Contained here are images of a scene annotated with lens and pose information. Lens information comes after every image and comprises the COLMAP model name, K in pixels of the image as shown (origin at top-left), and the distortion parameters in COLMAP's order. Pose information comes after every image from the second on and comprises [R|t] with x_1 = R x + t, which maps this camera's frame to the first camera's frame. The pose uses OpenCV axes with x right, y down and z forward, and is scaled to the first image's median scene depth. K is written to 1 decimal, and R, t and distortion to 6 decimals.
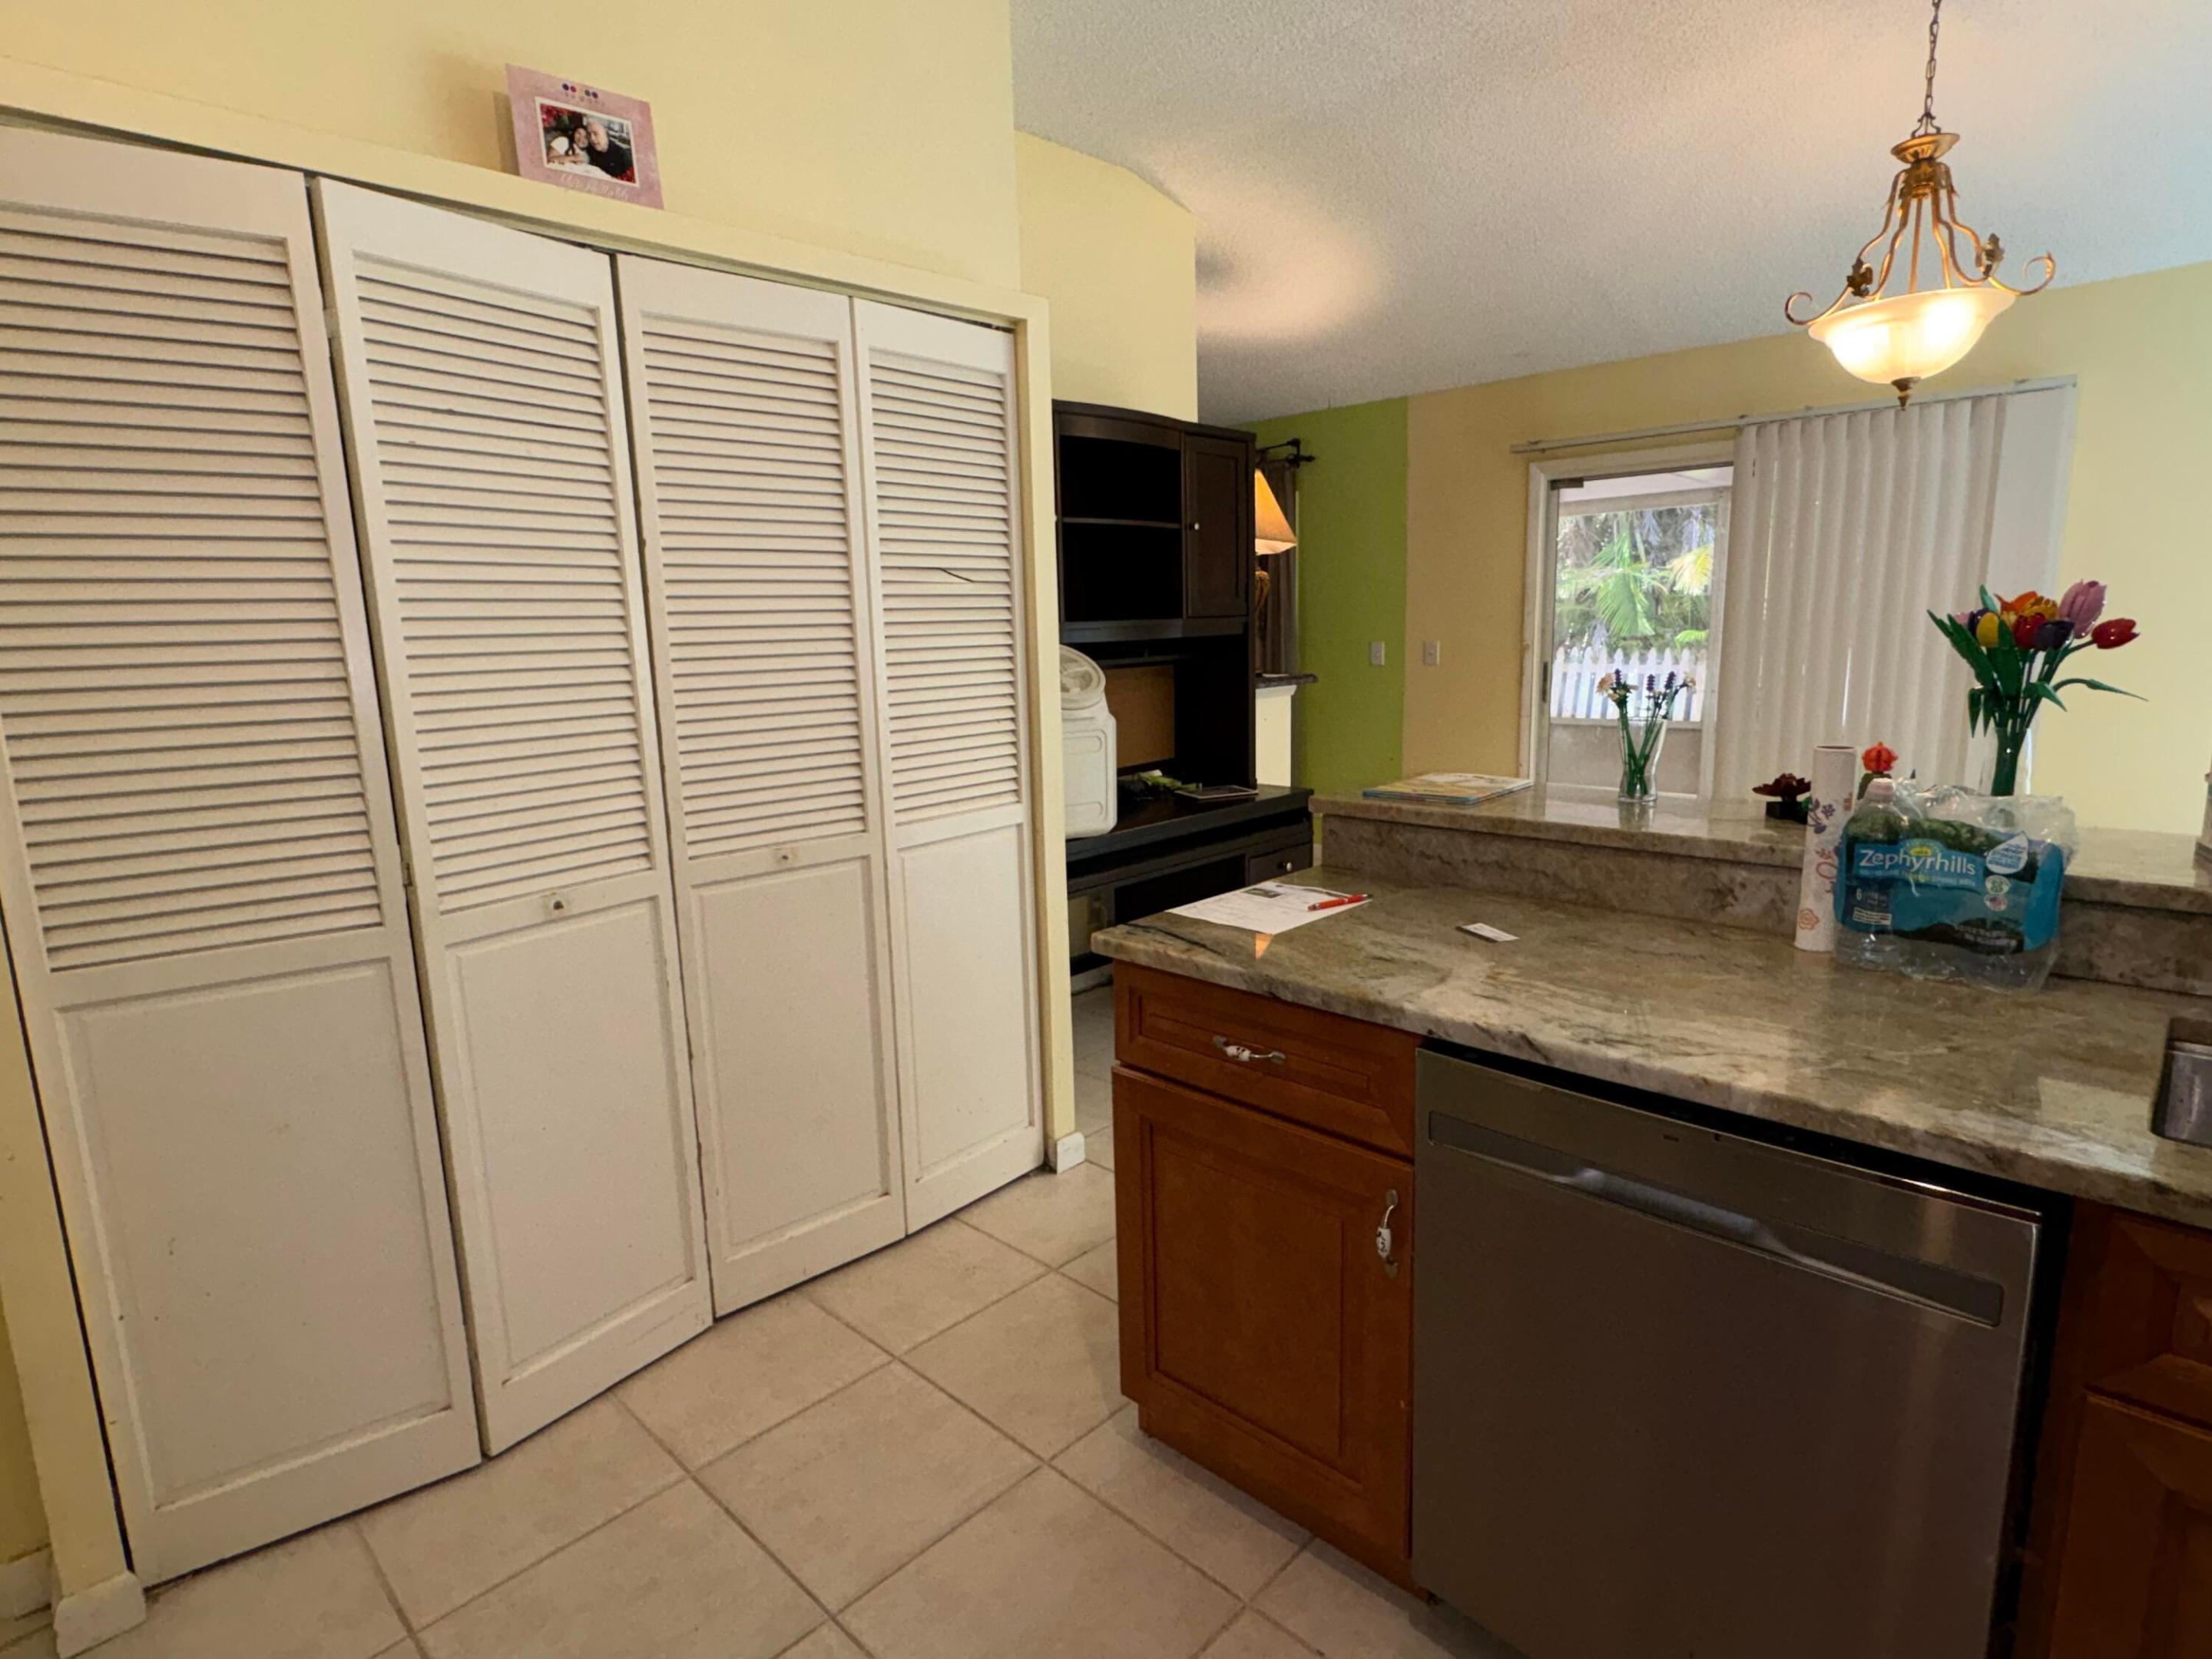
lens RADIAL K [[1166.1, 0, 1102.9], [0, 1166.1, 831.5], [0, 0, 1]] dist [0.002376, -0.001205]
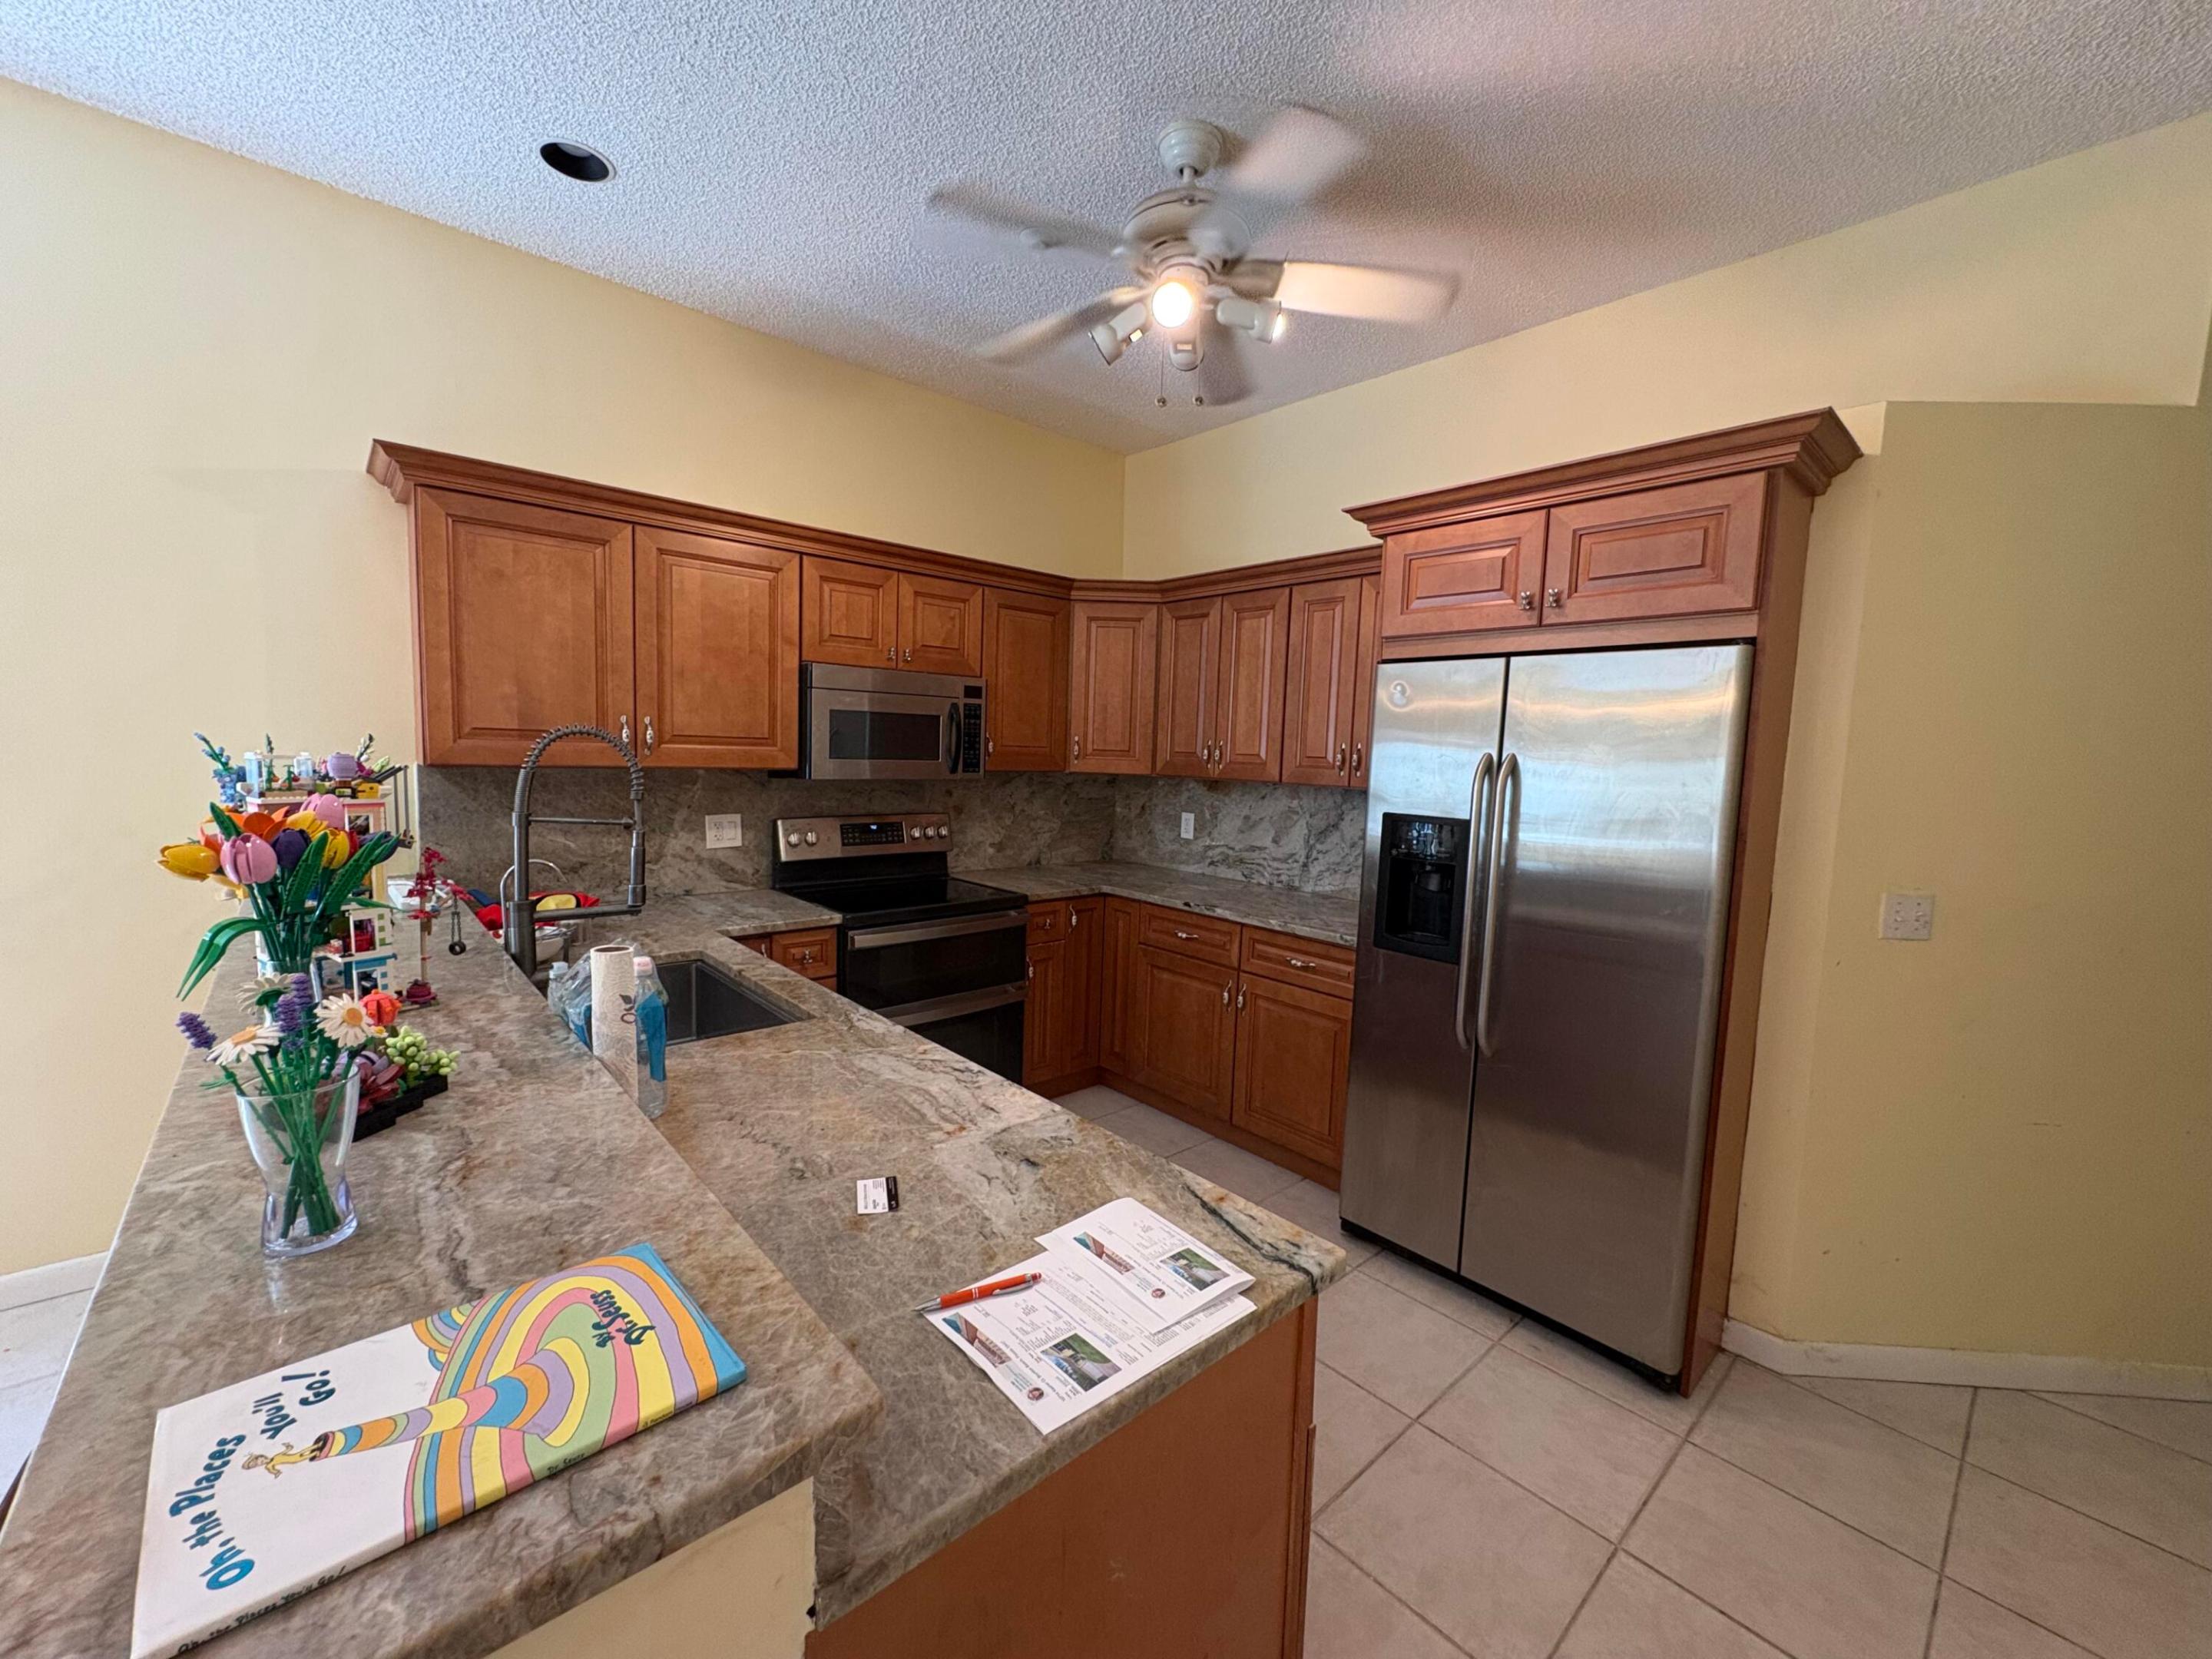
lens RADIAL K [[877.1, 0, 1107.0], [0, 877.1, 835.3], [0, 0, 1]] dist [-0.000876, -0.000510]
pose [[-0.997534, -0.010976, 0.069314, 0.073906], [0.008311, 0.962267, 0.271981, -0.223907], [-0.069684, 0.271886, -0.959803, 0.992527]]
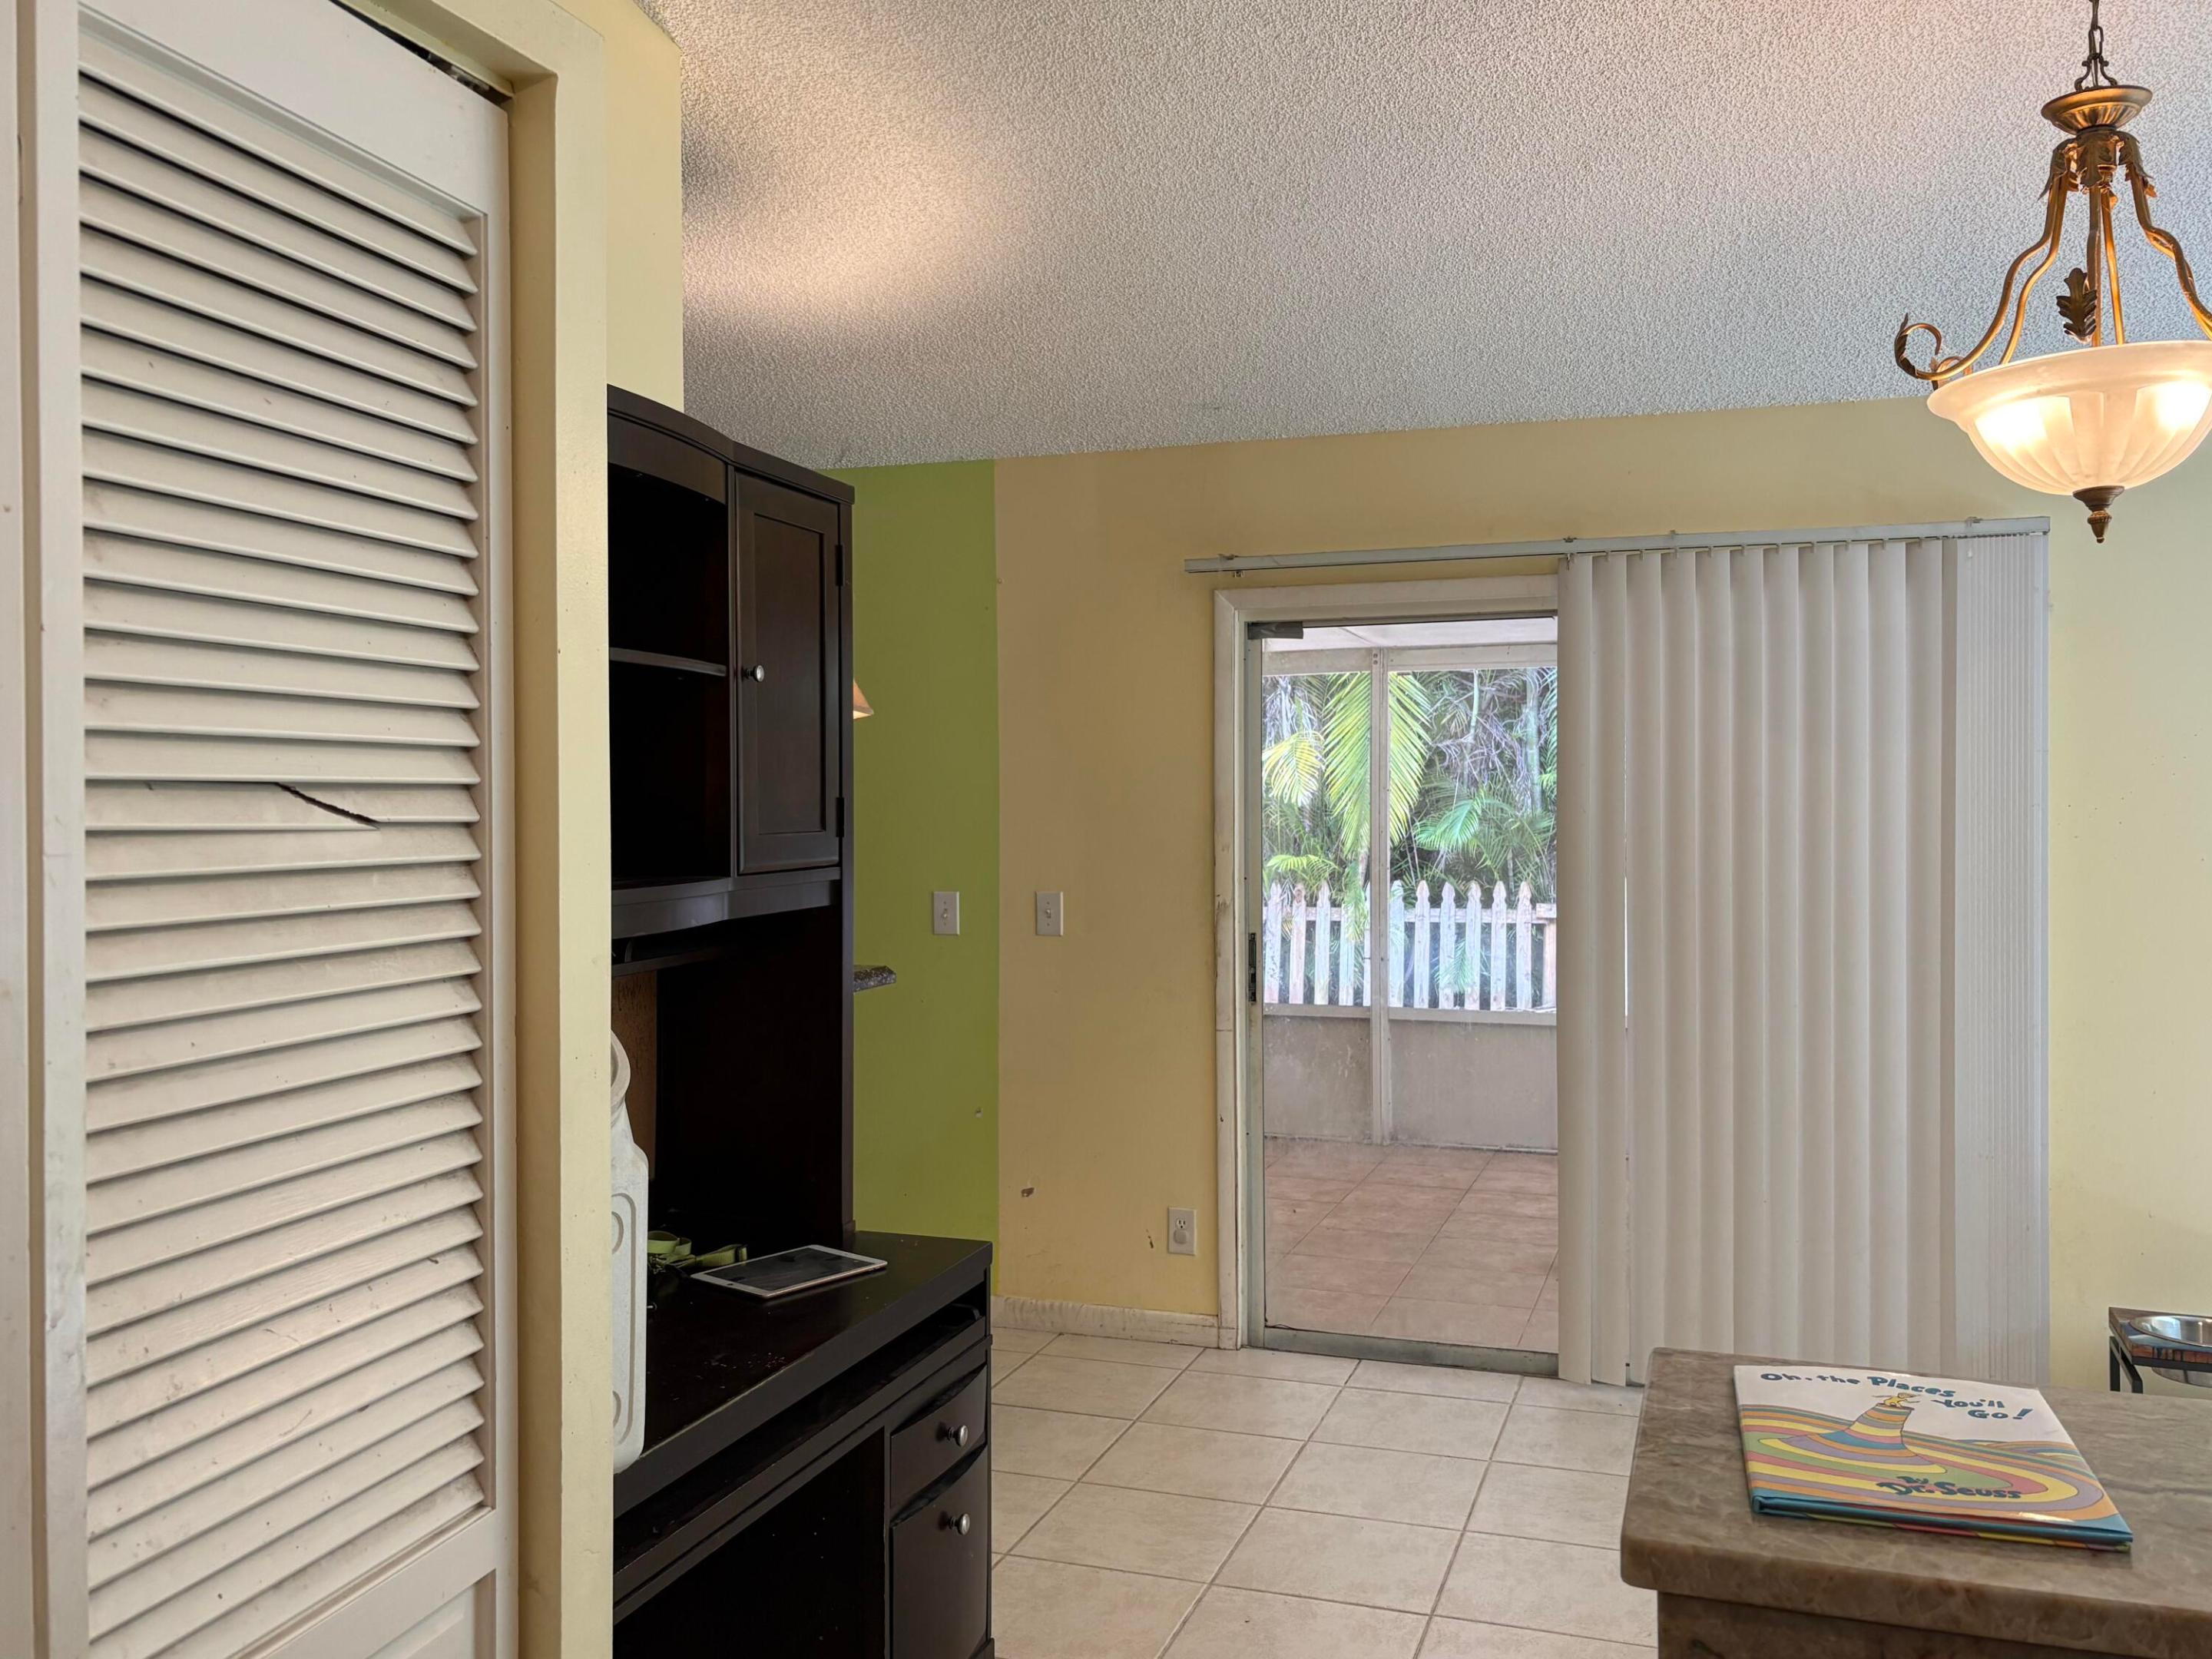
lens RADIAL K [[1858.1, 0, 1074.2], [0, 1858.1, 827.3], [0, 0, 1]] dist [0.004076, -0.013776]
pose [[0.912931, 0.017467, 0.407740, -0.139446], [0.052413, 0.985792, -0.159584, -0.121854], [-0.404734, 0.167060, 0.899045, 0.469414]]
